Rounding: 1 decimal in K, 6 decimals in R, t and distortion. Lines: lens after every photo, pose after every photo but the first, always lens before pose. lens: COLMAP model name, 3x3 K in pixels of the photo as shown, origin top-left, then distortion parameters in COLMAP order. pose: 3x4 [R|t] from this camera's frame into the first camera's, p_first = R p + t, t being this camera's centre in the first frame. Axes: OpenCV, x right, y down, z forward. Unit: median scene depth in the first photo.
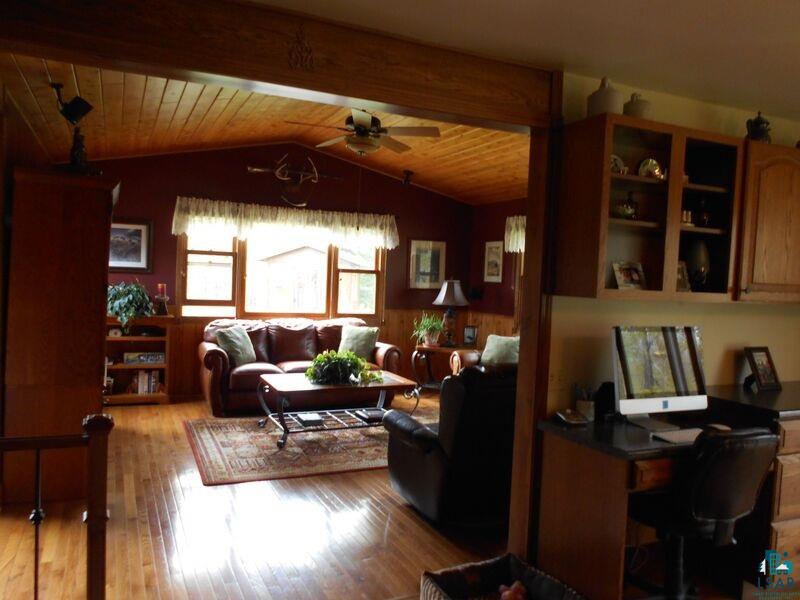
lens RADIAL K [[618.0, 0, 399.4], [0, 618.0, 301.5], [0, 0, 1]] dist [0.003750, 0.007540]
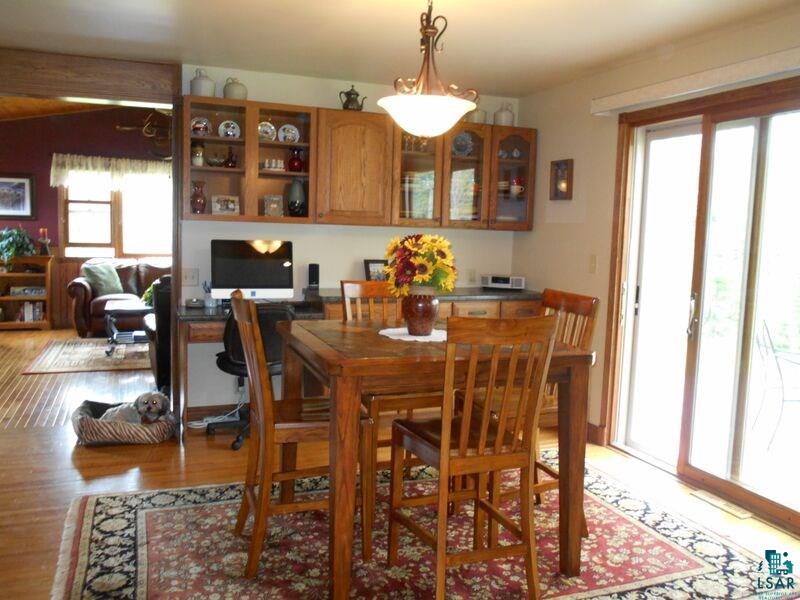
lens RADIAL K [[667.0, 0, 400.0], [0, 667.0, 300.0], [0, 0, 1]] dist [-0.034158, 0.002520]
pose [[0.998833, -0.007677, -0.047693, 0.607009], [0.010608, 0.998050, 0.061508, 0.062967], [0.047128, -0.061943, 0.996966, -0.394560]]
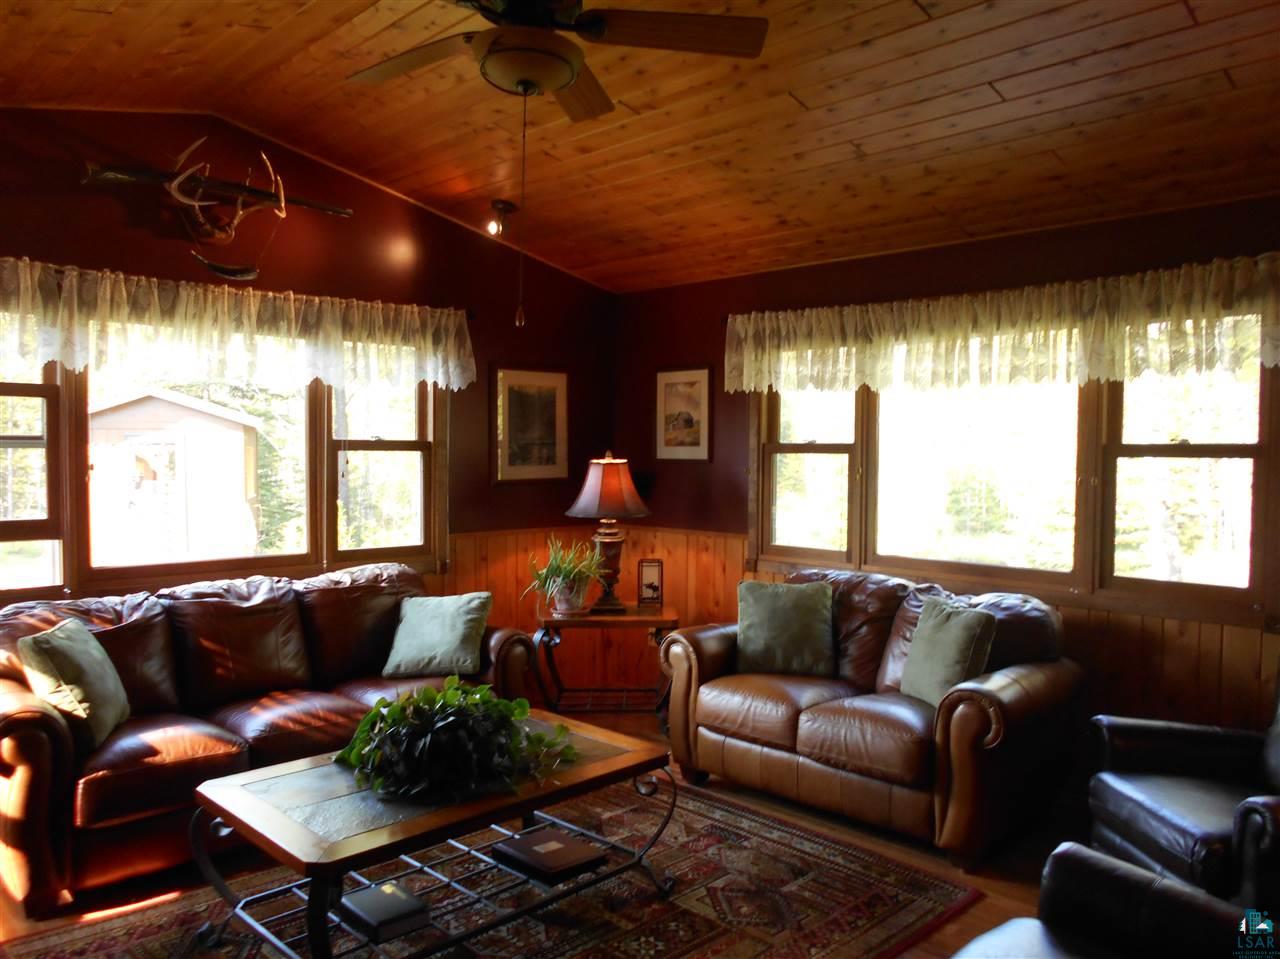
lens RADIAL K [[979.7, 0, 640.0], [0, 979.7, 479.5], [0, 0, 1]] dist [-0.056633, 0.008685]
pose [[0.938998, -0.045467, 0.340903, -0.259342], [0.046461, 0.998906, 0.005253, -0.045132], [-0.340769, 0.010906, 0.940084, 0.678424]]
